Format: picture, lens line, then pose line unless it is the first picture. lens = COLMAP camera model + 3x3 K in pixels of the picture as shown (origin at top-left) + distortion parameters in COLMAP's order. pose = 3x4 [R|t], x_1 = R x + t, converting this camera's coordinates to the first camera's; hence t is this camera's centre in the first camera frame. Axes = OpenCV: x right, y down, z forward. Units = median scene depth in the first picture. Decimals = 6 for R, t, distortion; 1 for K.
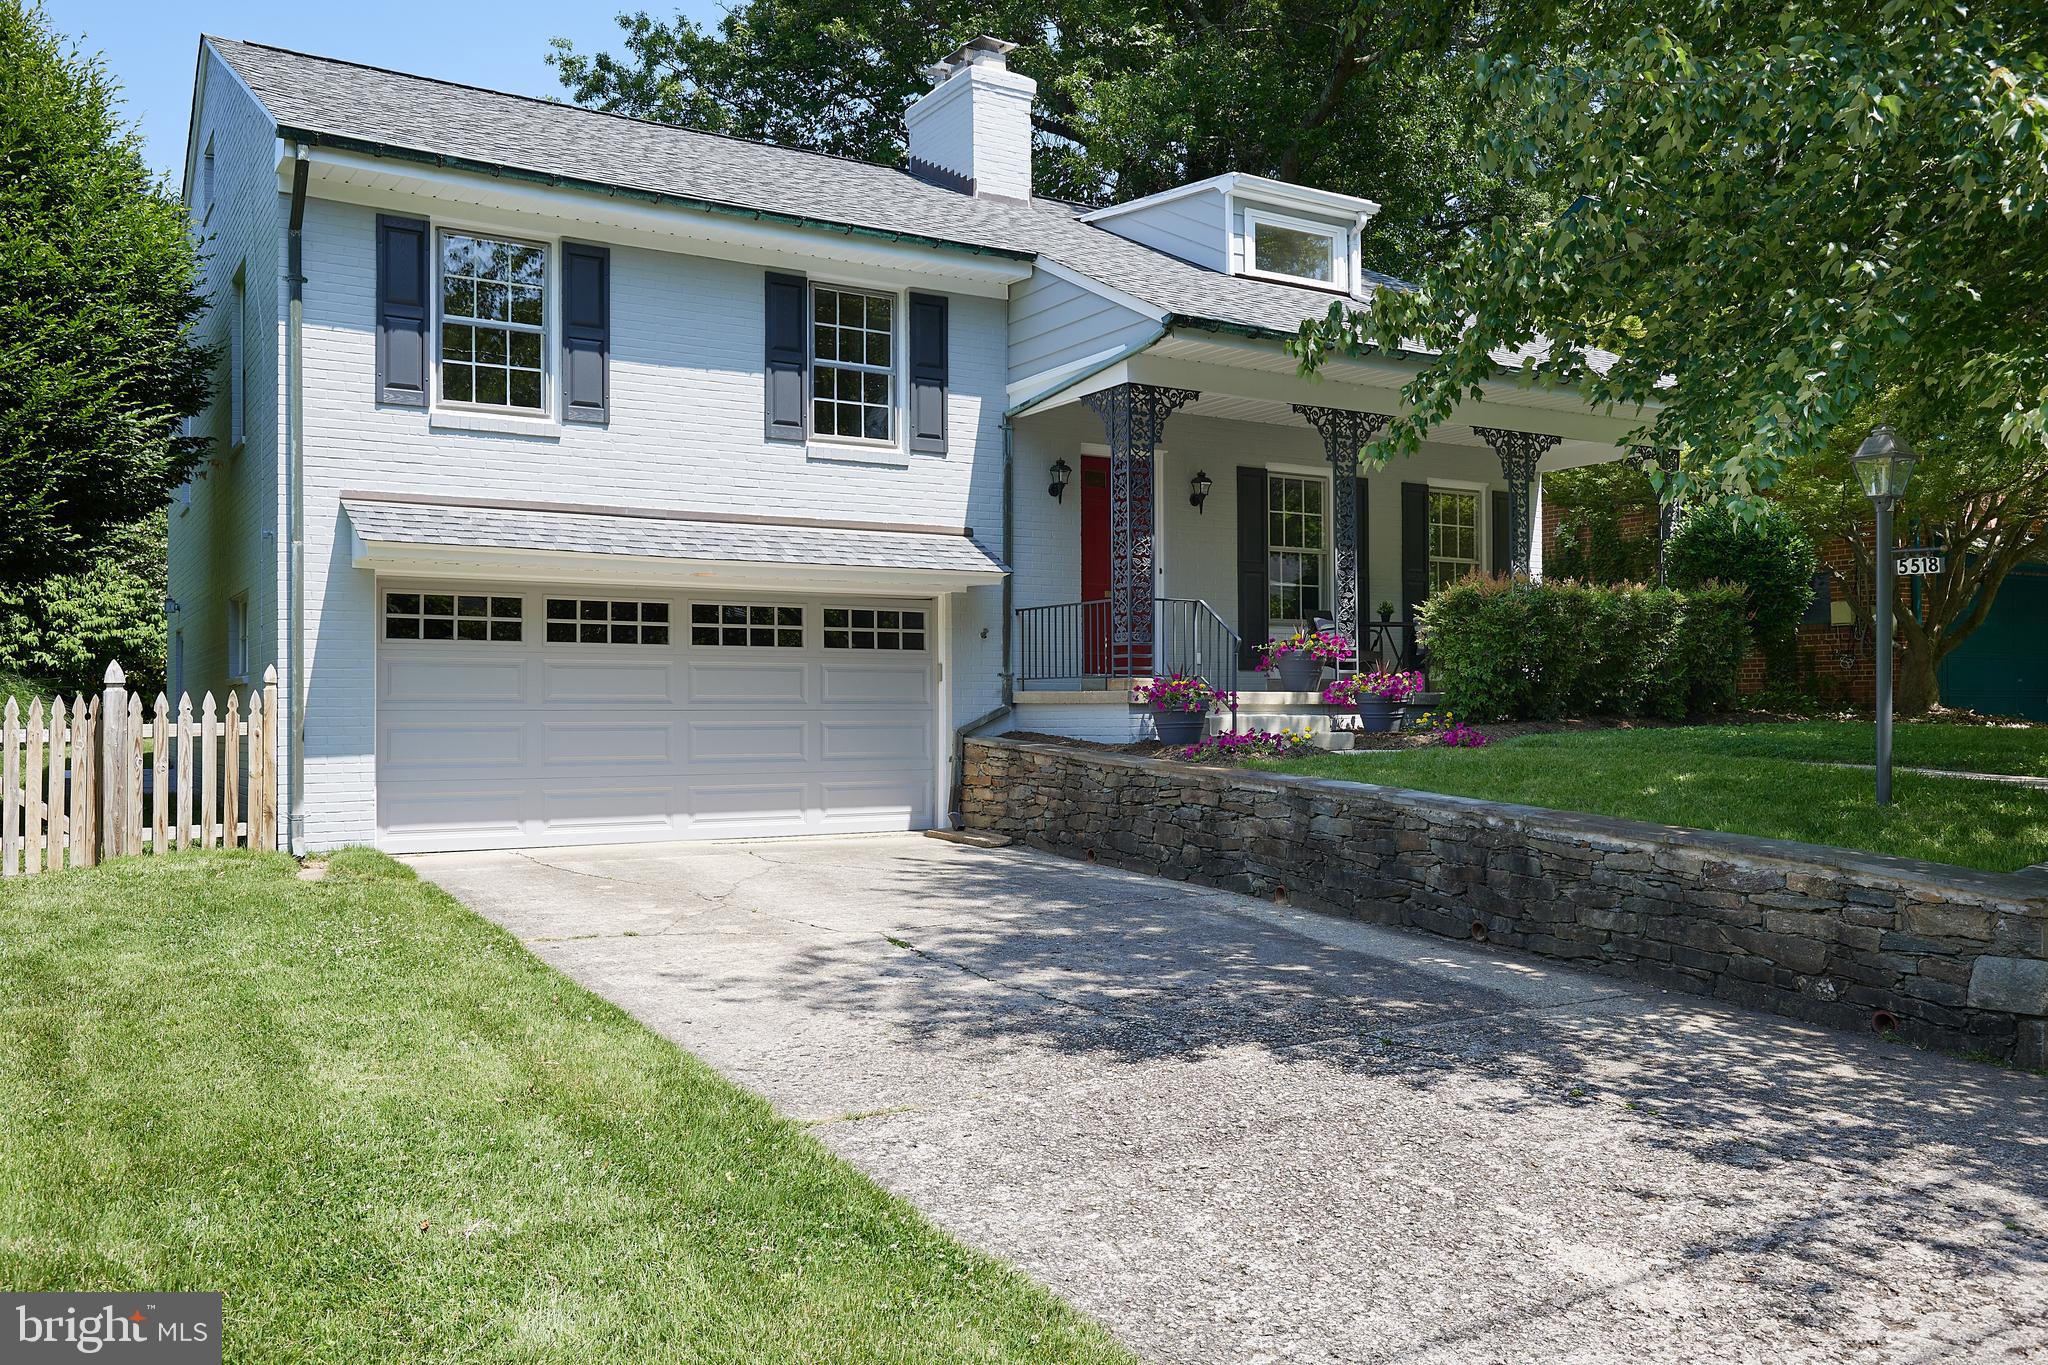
lens RADIAL K [[1702.2, 0, 1026.2], [0, 1702.2, 678.0], [0, 0, 1]] dist [0.034588, -0.005607]
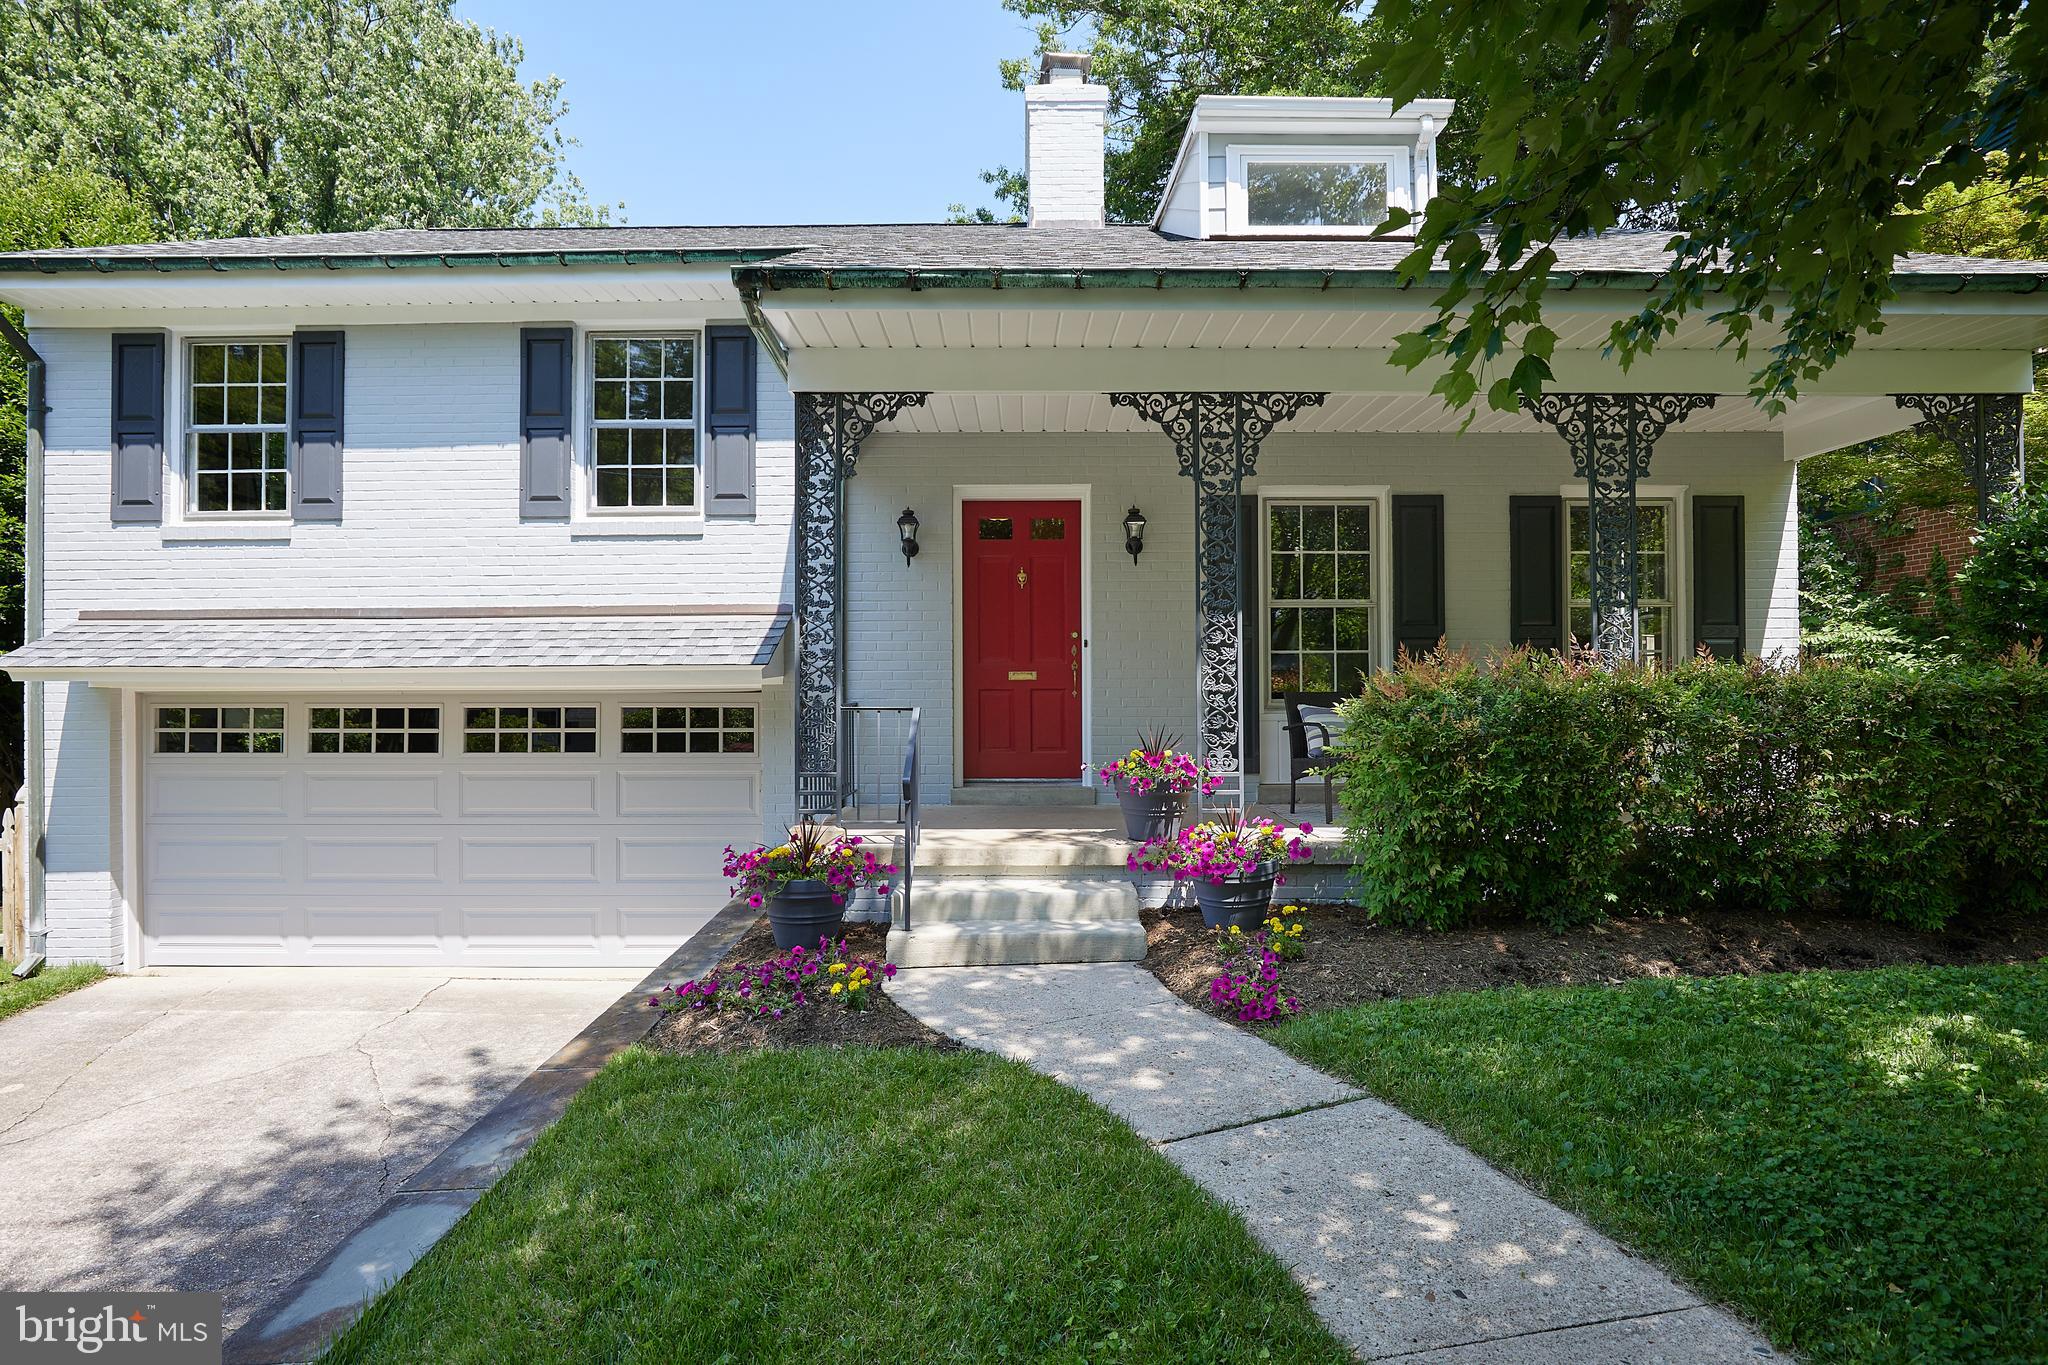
lens RADIAL K [[1074.8, 0, 1023.2], [0, 1074.8, 681.0], [0, 0, 1]] dist [-0.024881, 0.005691]
pose [[0.848438, -0.003008, -0.529286, 0.351476], [0.012346, 0.999824, 0.014108, -0.060680], [0.529150, -0.018504, 0.848326, 0.659748]]
